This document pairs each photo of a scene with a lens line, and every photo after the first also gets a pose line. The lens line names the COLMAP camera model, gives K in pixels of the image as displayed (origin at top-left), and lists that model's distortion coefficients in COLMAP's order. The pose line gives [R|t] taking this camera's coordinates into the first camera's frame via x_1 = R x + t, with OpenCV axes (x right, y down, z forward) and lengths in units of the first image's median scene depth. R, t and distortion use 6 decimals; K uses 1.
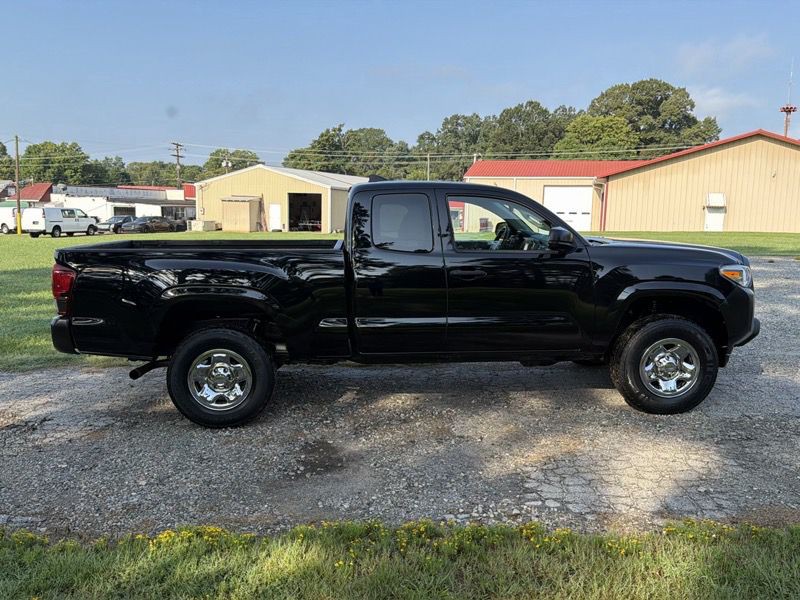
lens RADIAL K [[710.2, 0, 407.2], [0, 710.2, 315.4], [0, 0, 1]] dist [0.089651, -0.154683]
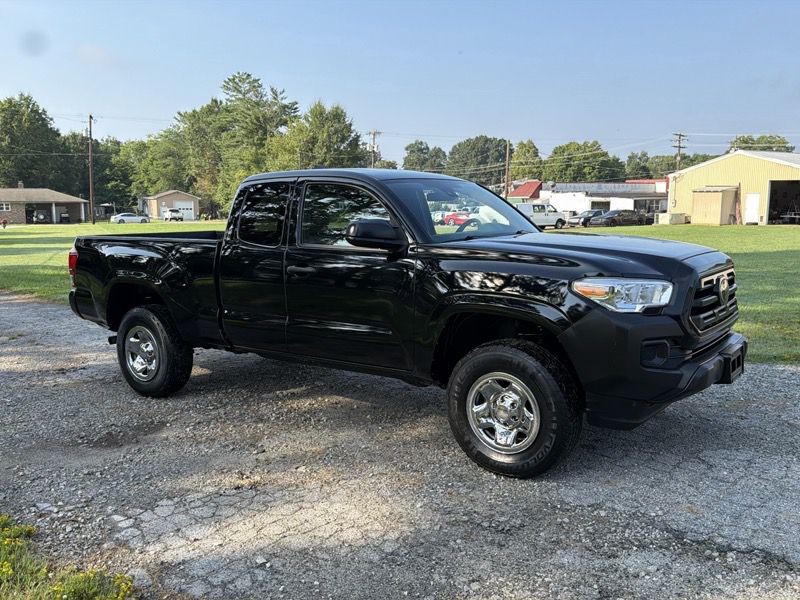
lens RADIAL K [[710.2, 0, 399.1], [0, 710.2, 322.5], [0, 0, 1]] dist [0.089651, -0.154683]
pose [[0.759933, 0.091606, -0.643514, 0.069404], [-0.079787, 0.995679, 0.047516, -0.004081], [0.645085, 0.015235, 0.763959, 0.035575]]
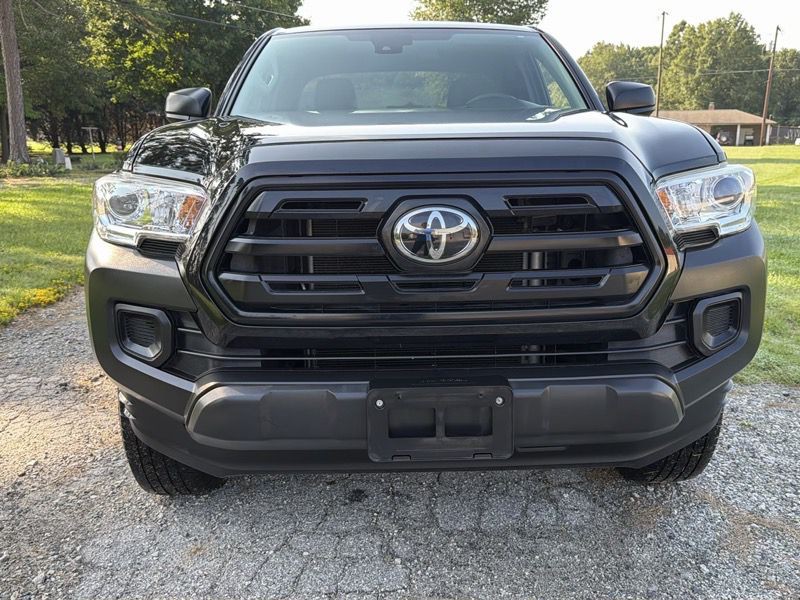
lens RADIAL K [[710.2, 0, 394.0], [0, 710.2, 308.6], [0, 0, 1]] dist [0.089651, -0.154683]
pose [[-0.050357, 0.228886, -0.972150, 0.076150], [-0.136565, 0.962664, 0.233727, -0.009973], [0.989350, 0.144531, -0.017219, 0.108442]]
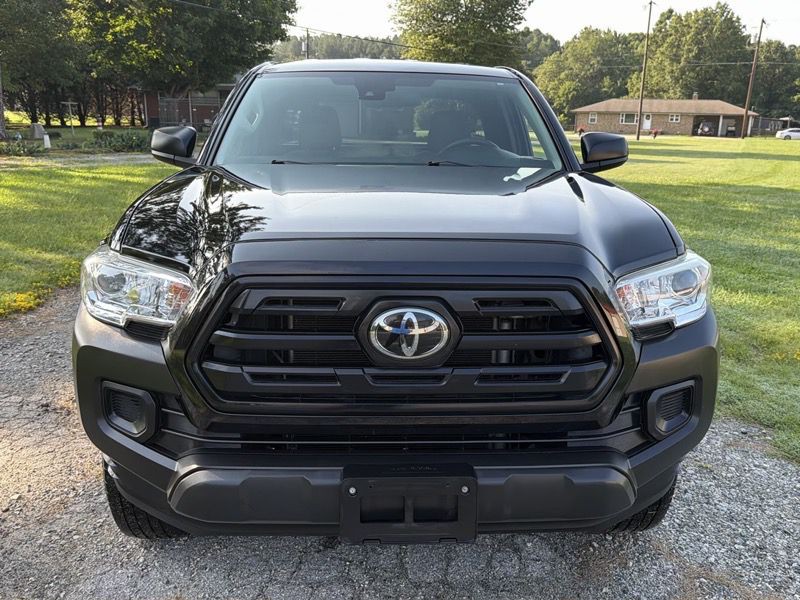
lens RADIAL K [[710.2, 0, 393.9], [0, 710.2, 308.1], [0, 0, 1]] dist [0.089651, -0.154683]
pose [[-0.029803, 0.254728, -0.966553, 0.076709], [-0.165700, 0.952345, 0.256092, -0.014862], [0.985726, 0.167790, 0.013826, 0.107960]]
